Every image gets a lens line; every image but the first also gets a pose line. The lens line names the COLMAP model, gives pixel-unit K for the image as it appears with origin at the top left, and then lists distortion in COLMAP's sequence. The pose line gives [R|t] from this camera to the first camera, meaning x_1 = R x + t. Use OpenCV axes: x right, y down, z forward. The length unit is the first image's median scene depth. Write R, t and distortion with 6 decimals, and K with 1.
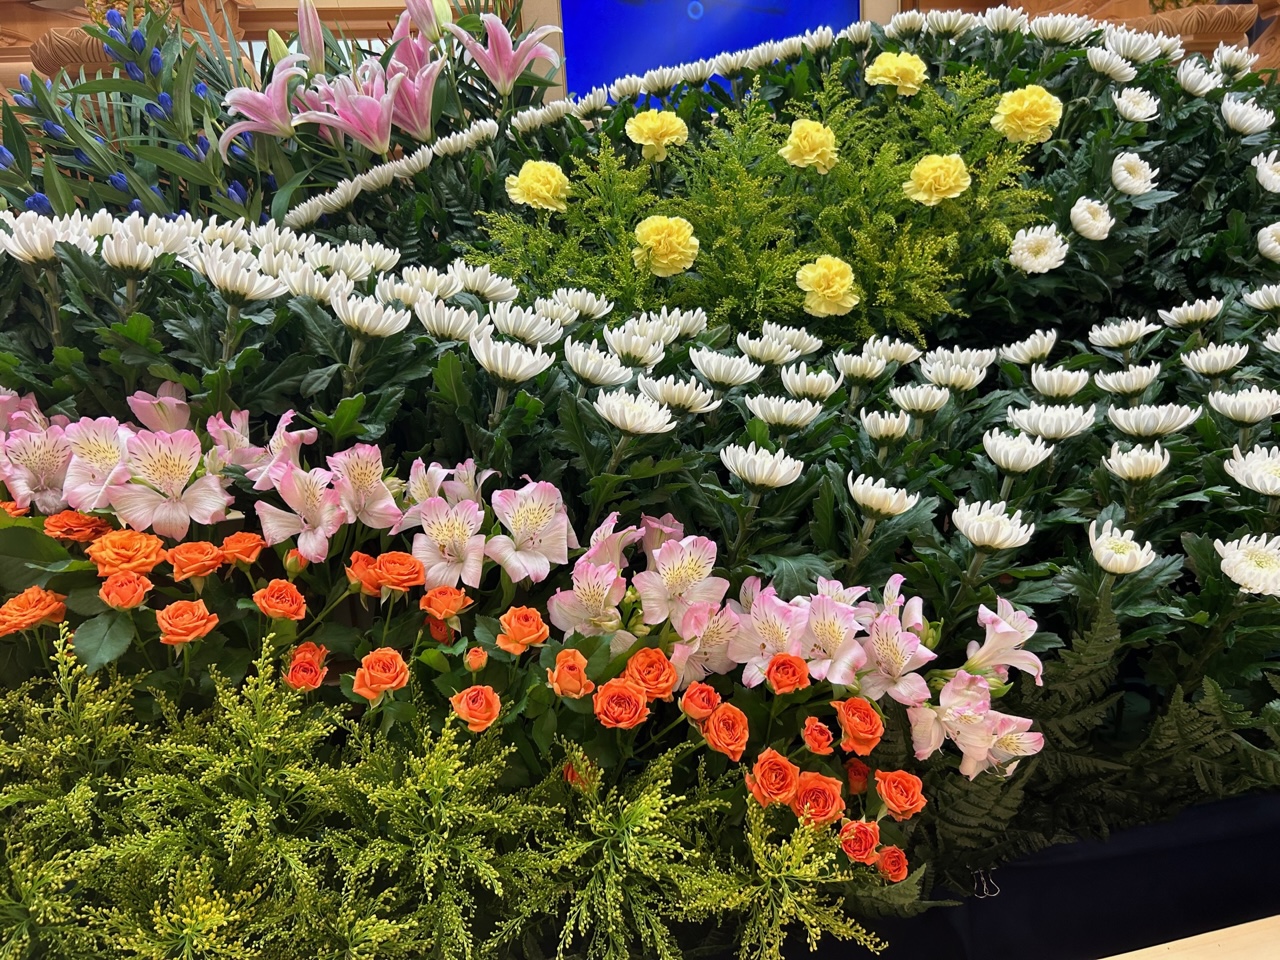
lens RADIAL K [[966.2, 0, 640.0], [0, 966.2, 480.0], [0, 0, 1]] dist [-0.005866, -0.001133]
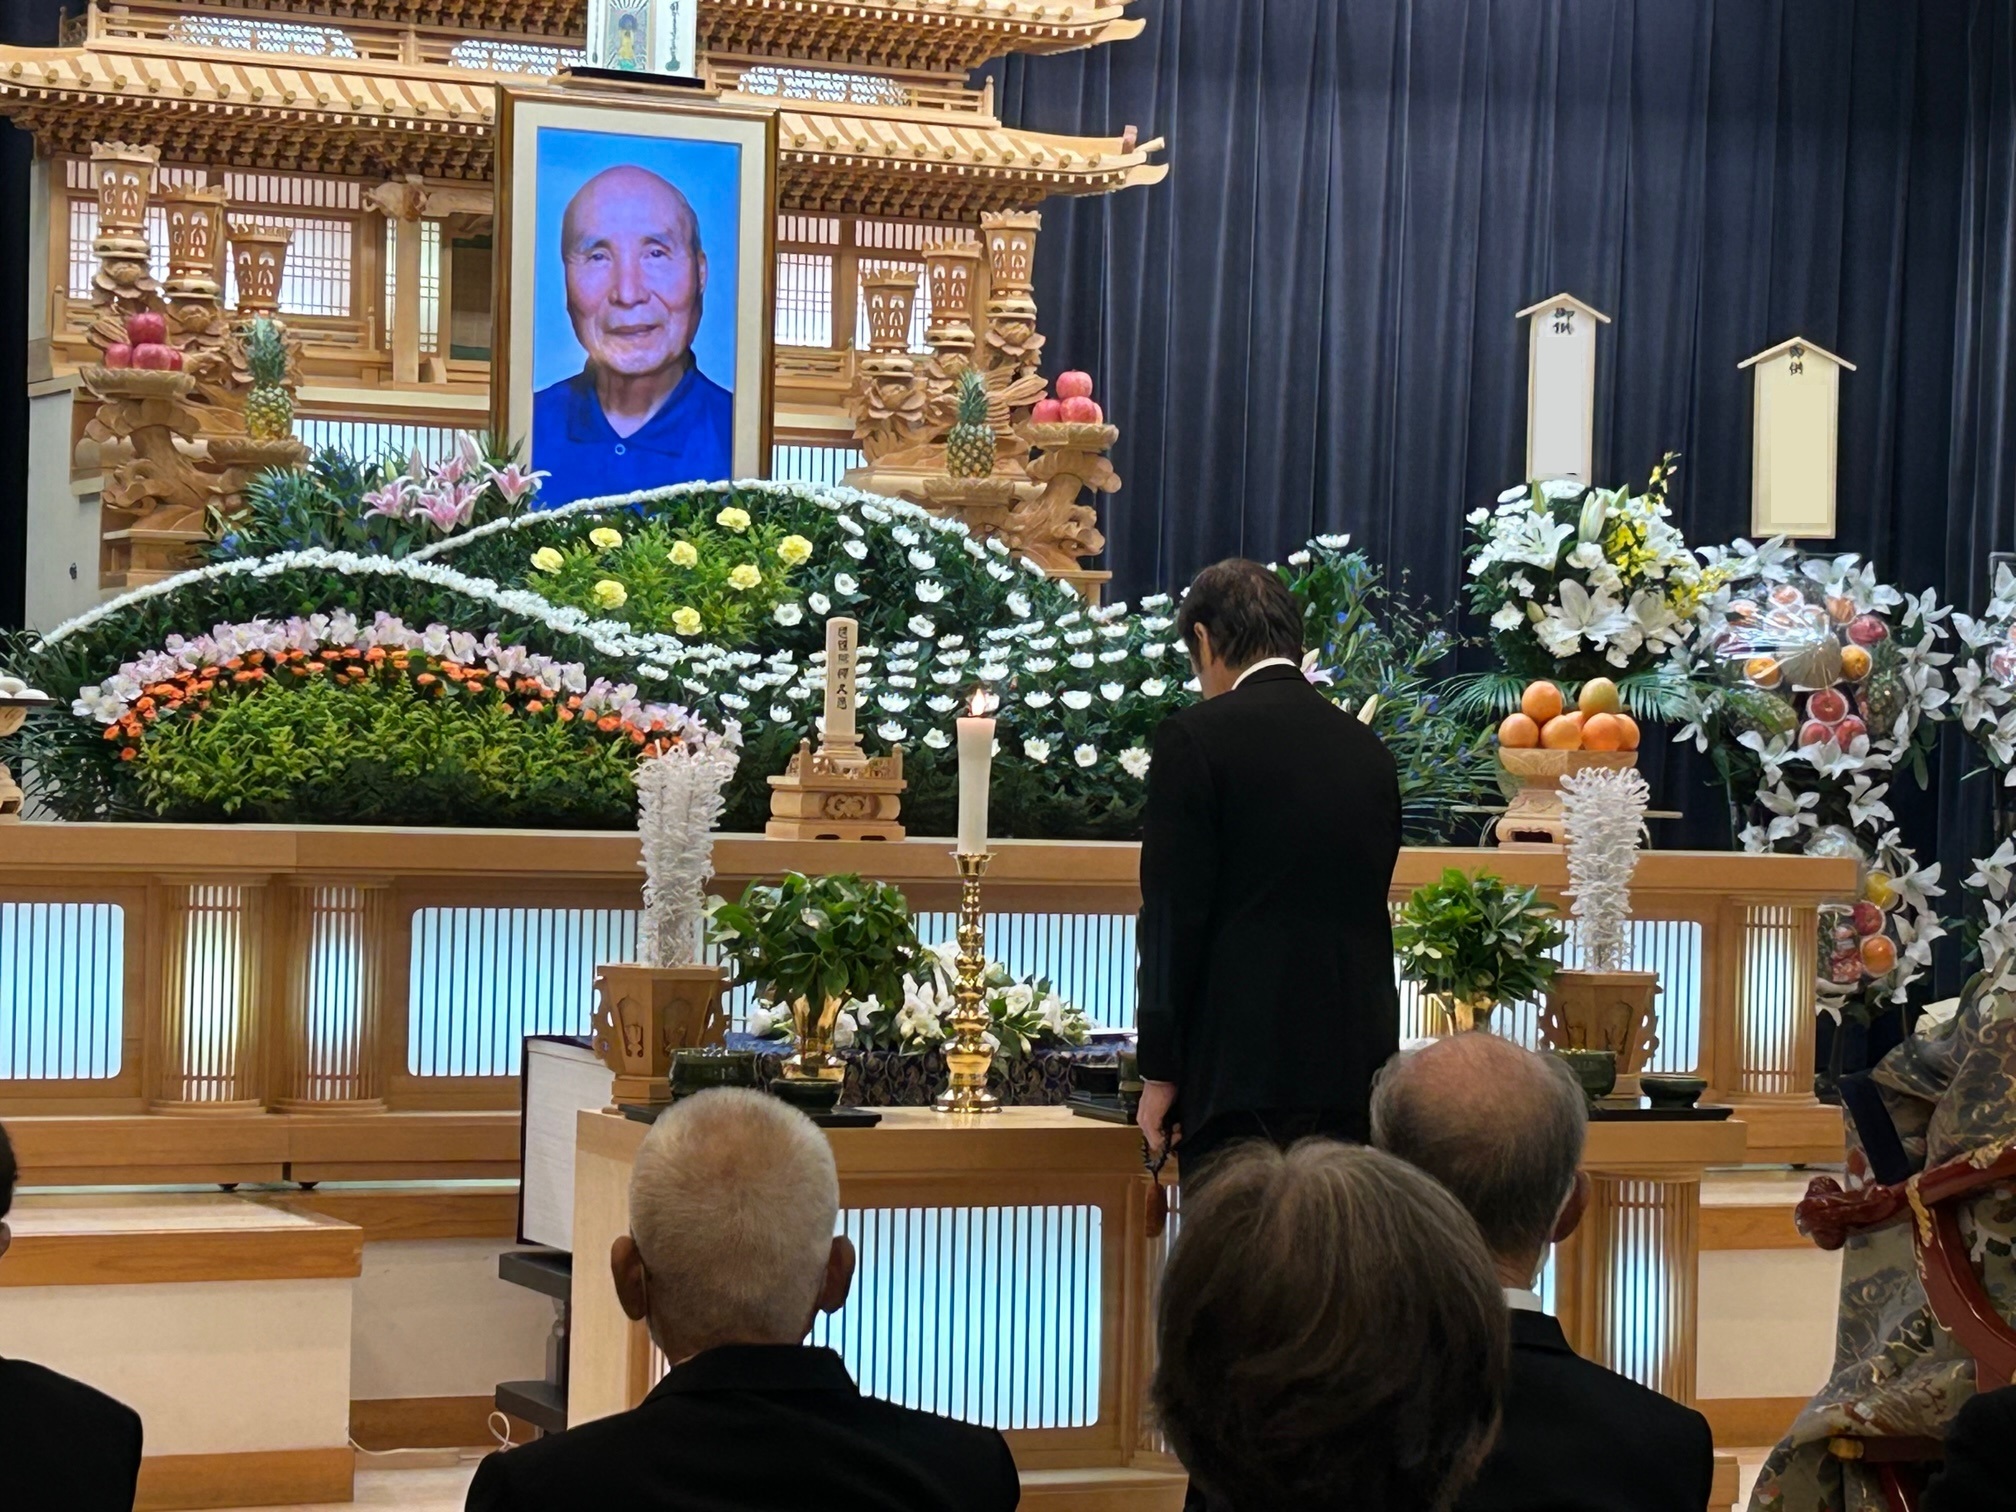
lens RADIAL K [[4941.8, 0, 1008.0], [0, 4941.8, 756.0], [0, 0, 1]] dist [-0.030207, -0.654018]
pose [[0.975345, 0.094092, 0.199624, -1.193877], [-0.043899, 0.969197, -0.242344, 2.554880], [-0.216277, 0.227605, 0.949431, -8.930112]]
